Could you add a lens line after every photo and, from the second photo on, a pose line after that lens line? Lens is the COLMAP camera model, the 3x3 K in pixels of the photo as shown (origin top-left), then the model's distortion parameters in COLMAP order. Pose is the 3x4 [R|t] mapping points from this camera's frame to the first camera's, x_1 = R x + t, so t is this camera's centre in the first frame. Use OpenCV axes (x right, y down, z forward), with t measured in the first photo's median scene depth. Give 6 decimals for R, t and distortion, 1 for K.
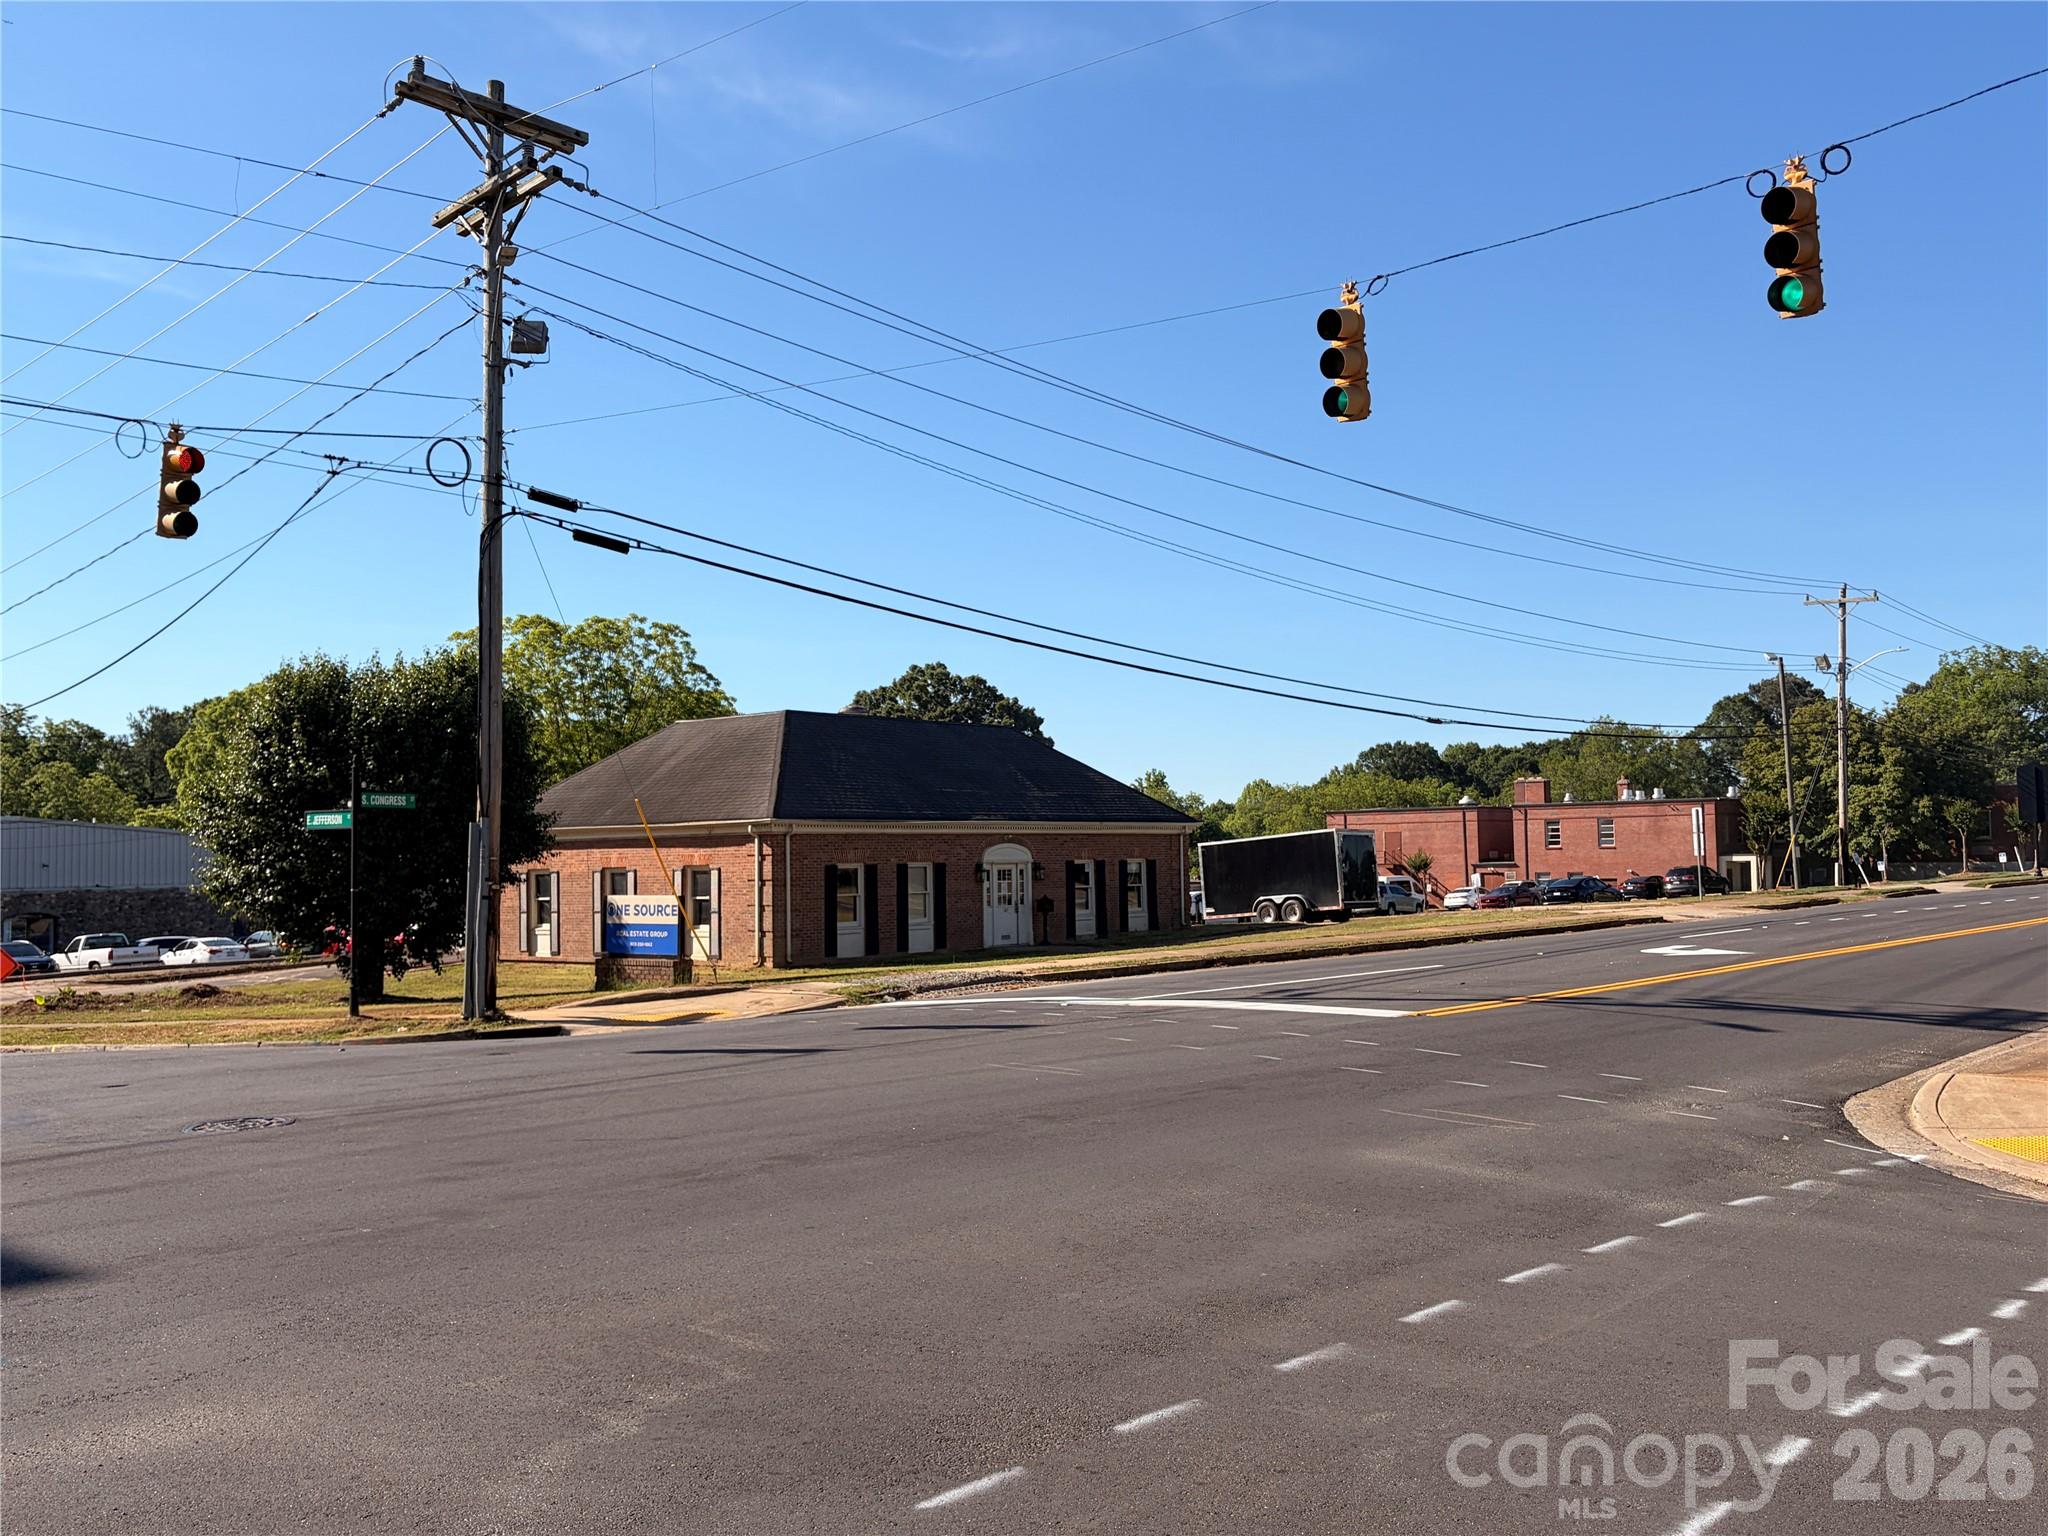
lens RADIAL K [[1869.2, 0, 1024.0], [0, 1869.2, 768.0], [0, 0, 1]] dist [0.071479, -0.009796]
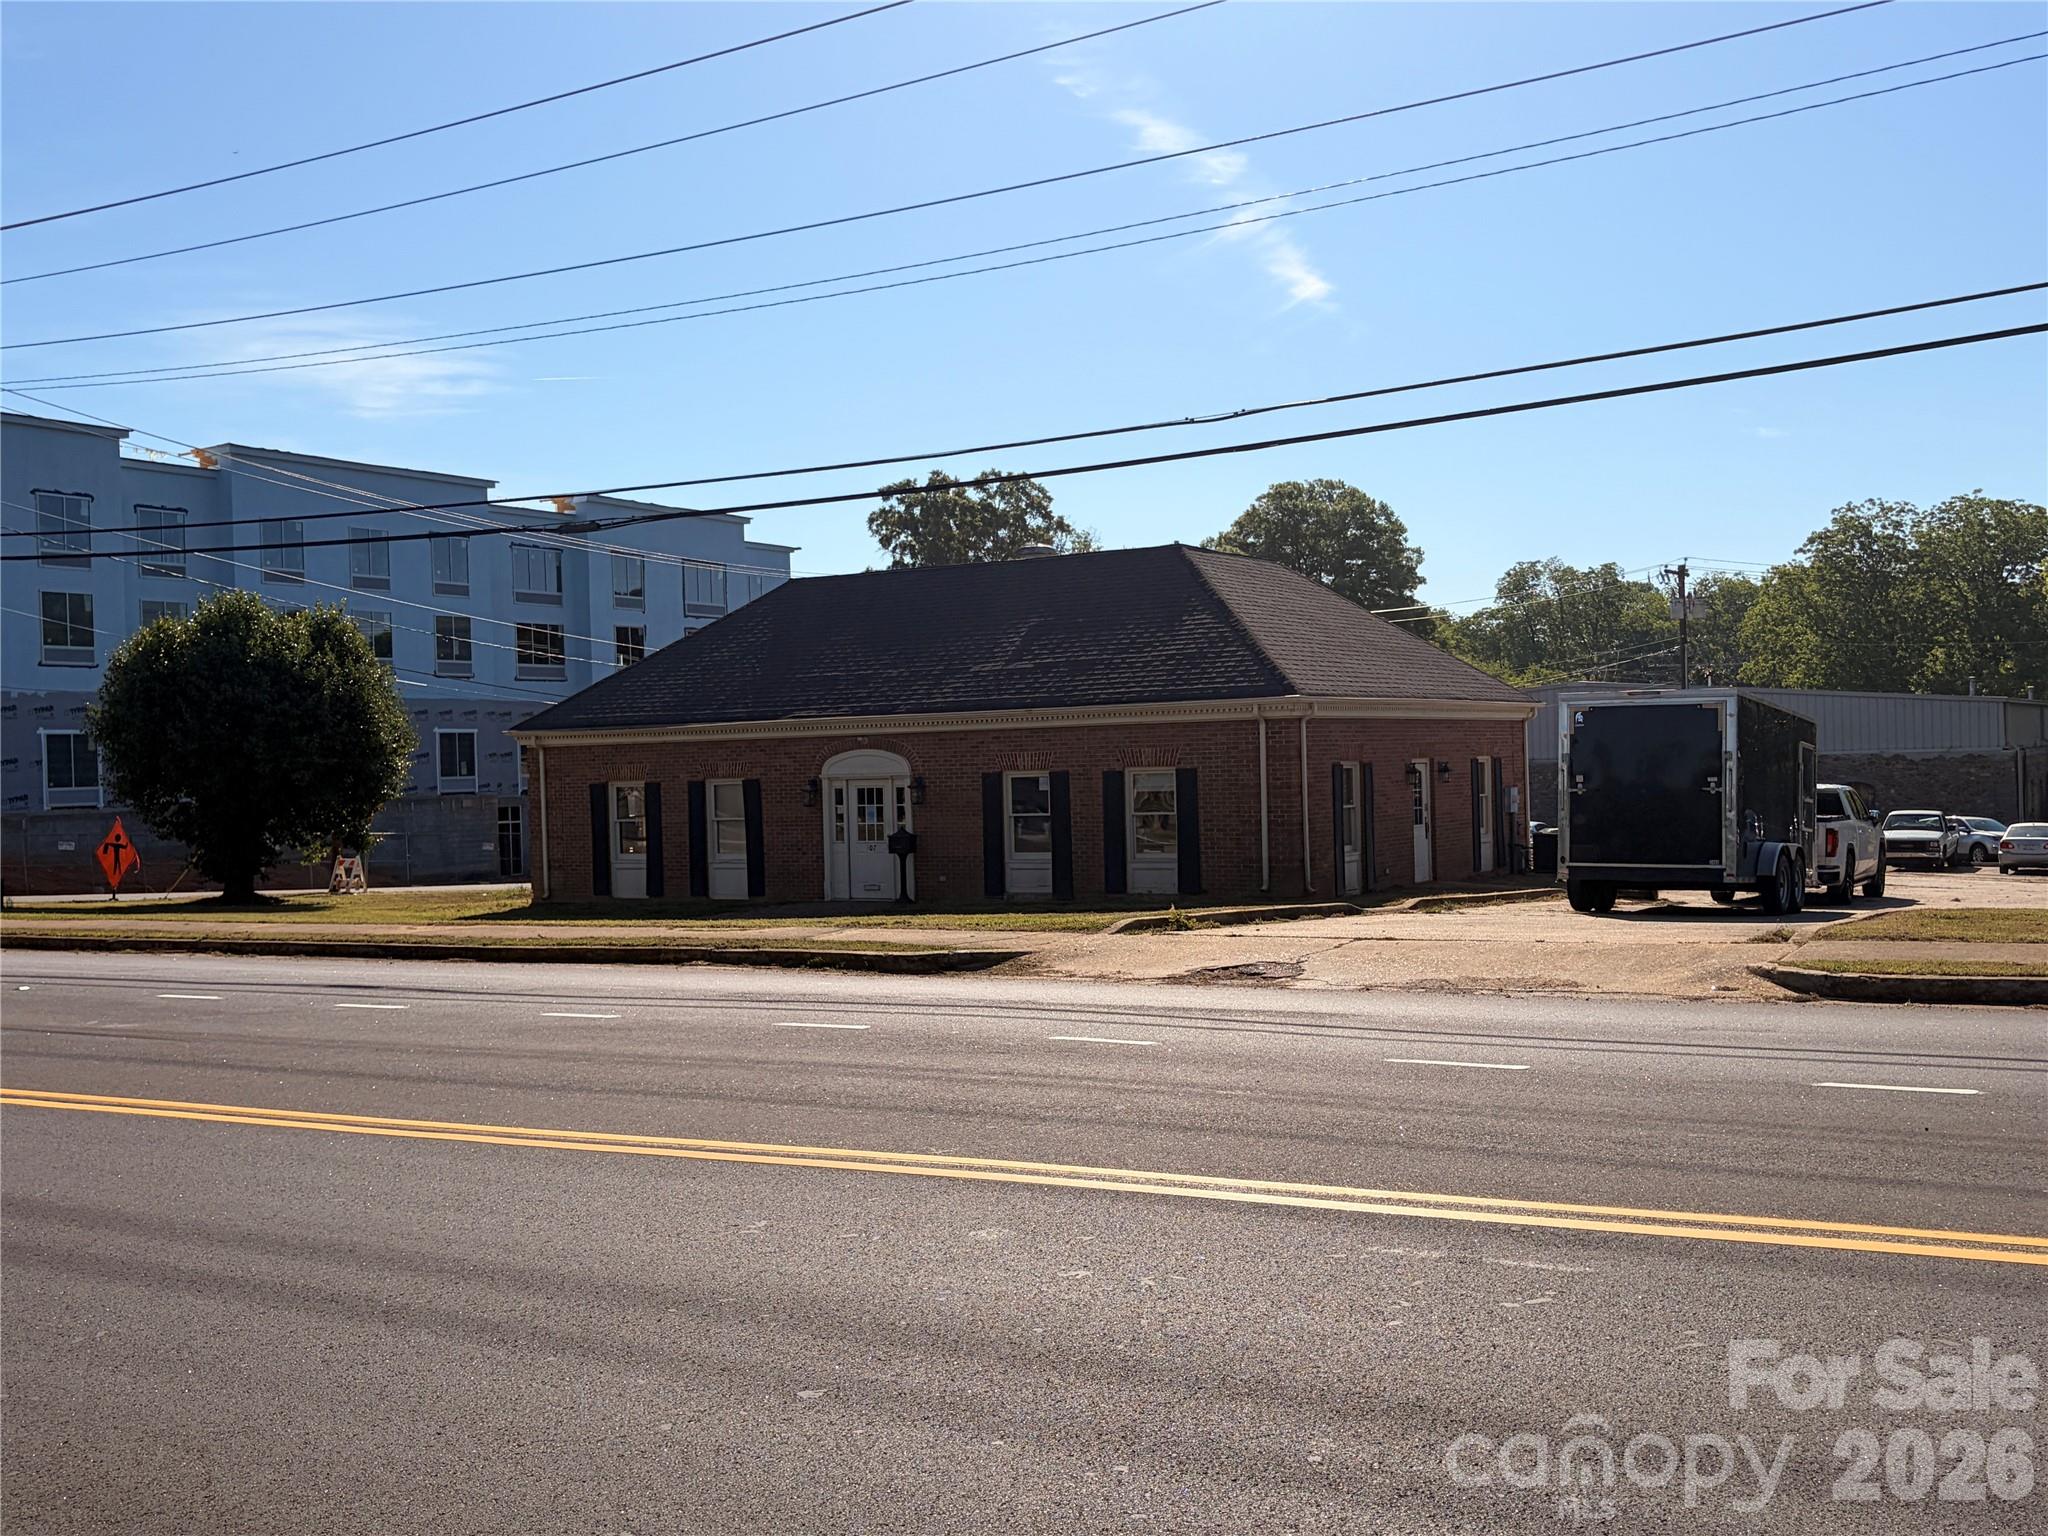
lens RADIAL K [[2047.0, 0, 1024.0], [0, 2047.0, 768.0], [0, 0, 1]] dist [0.049639, 0.003522]
pose [[0.174706, 0.012011, -0.984547, 0.729560], [0.072805, 0.997031, 0.025082, 0.032653], [0.981925, -0.076062, 0.173313, 0.926330]]
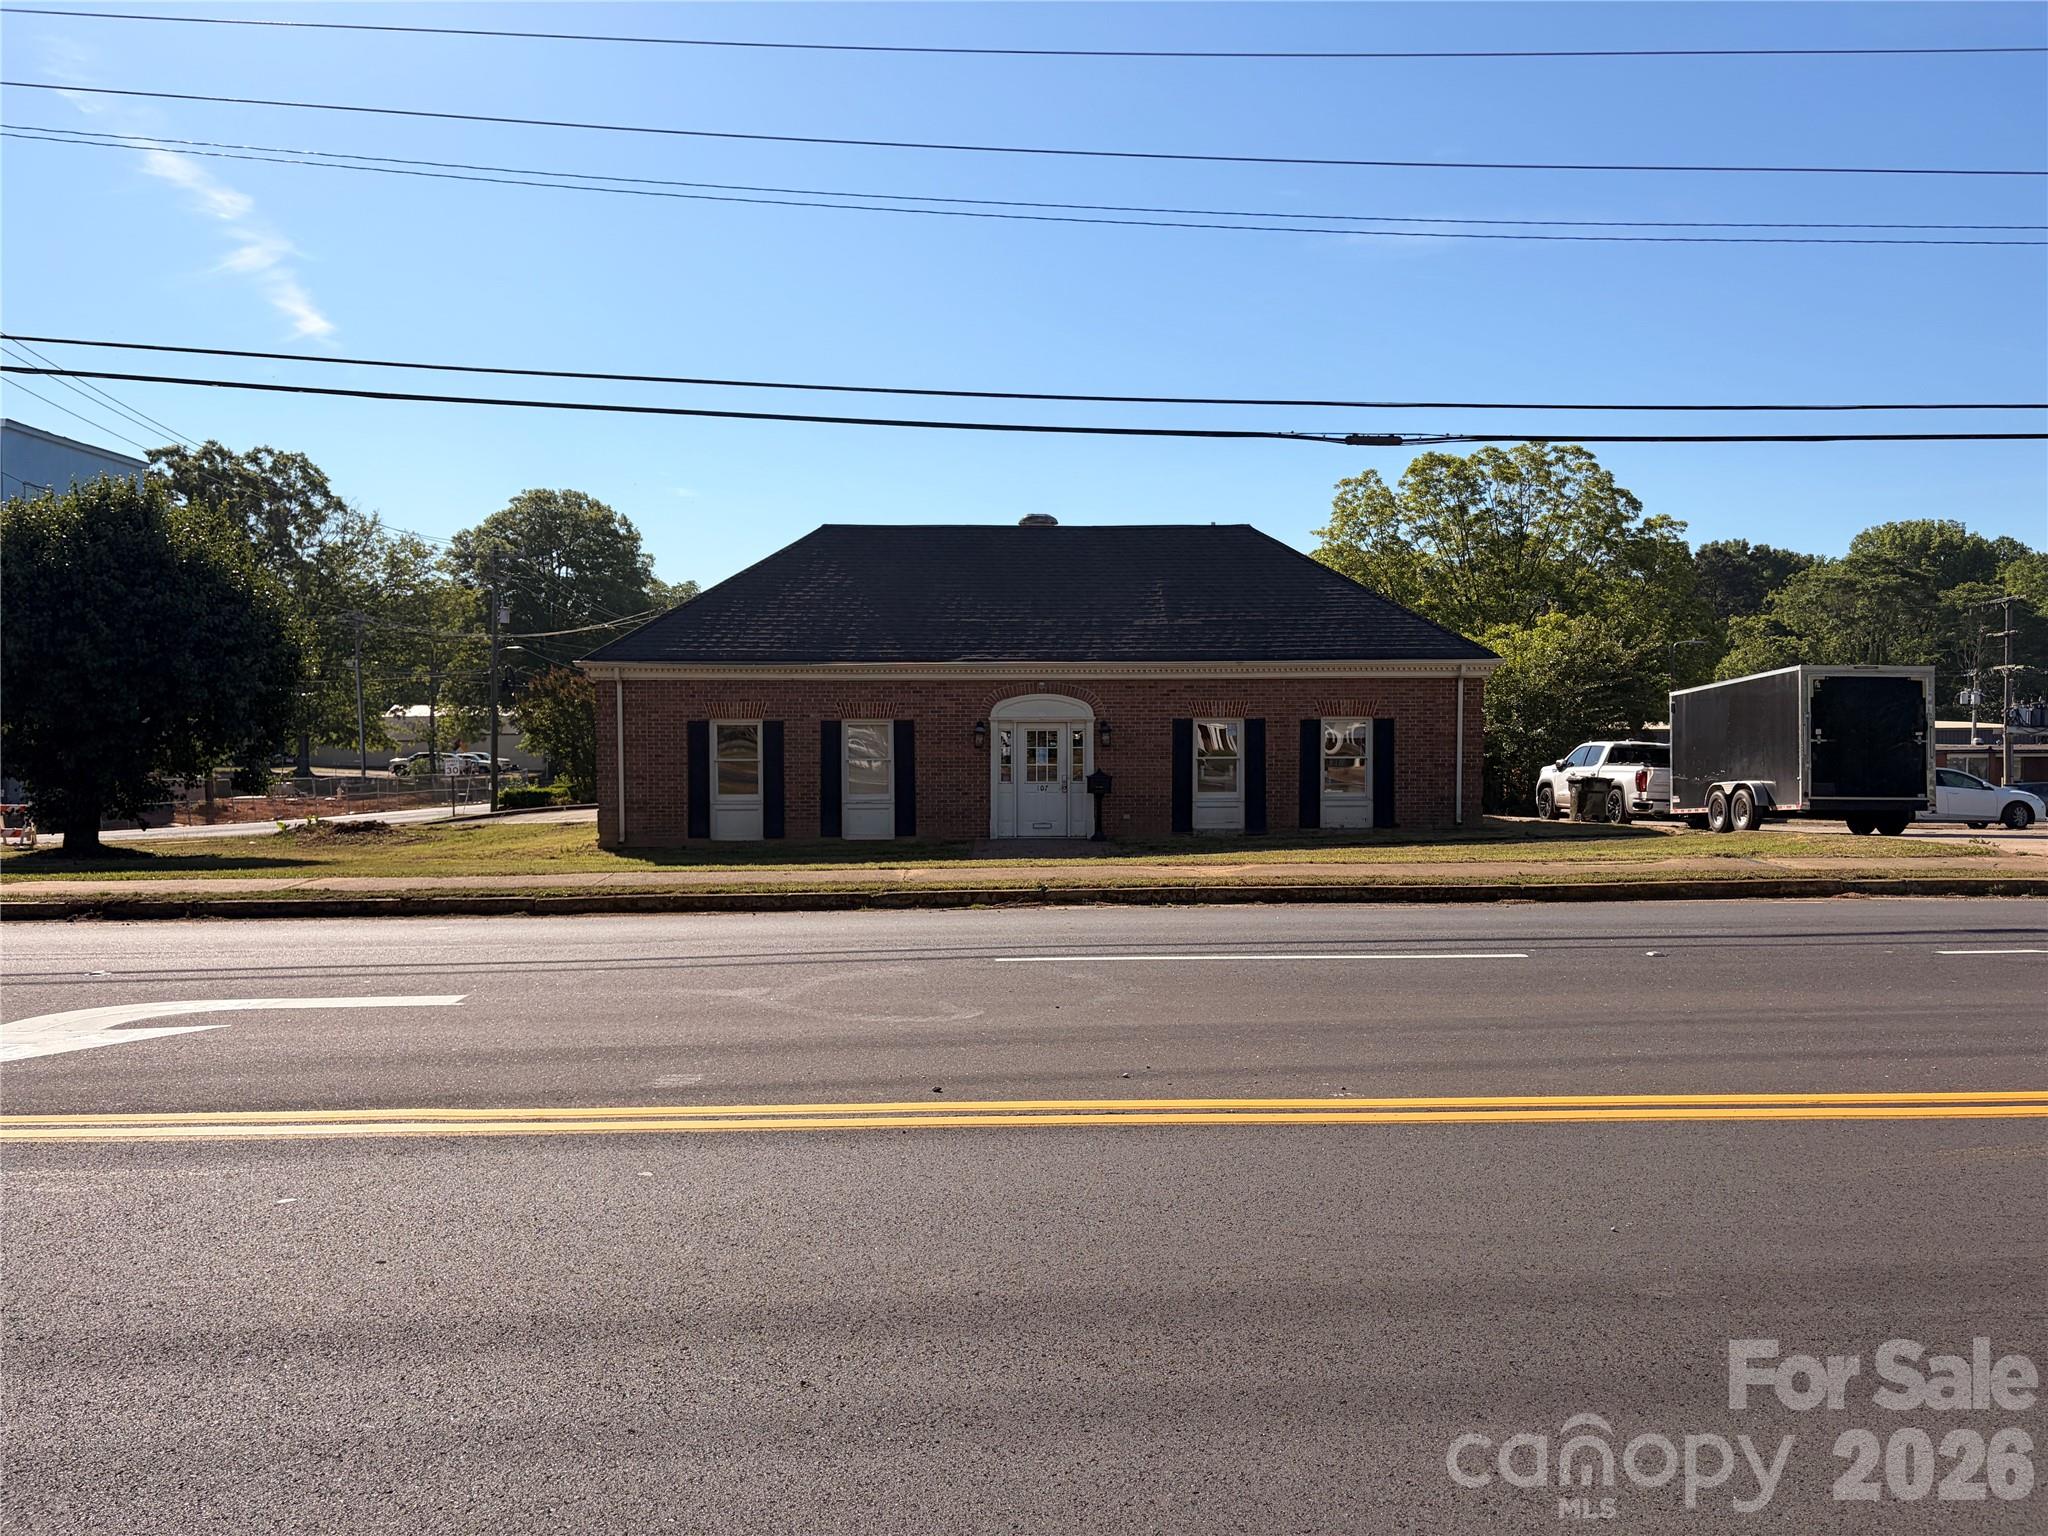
lens RADIAL K [[1561.9, 0, 1024.0], [0, 1561.9, 768.0], [0, 0, 1]] dist [0.068818, -0.004286]
pose [[0.675821, 0.034393, -0.736263, 0.420884], [0.028911, 0.996905, 0.073106, 0.024982], [0.736499, -0.070692, 0.672735, 0.595590]]
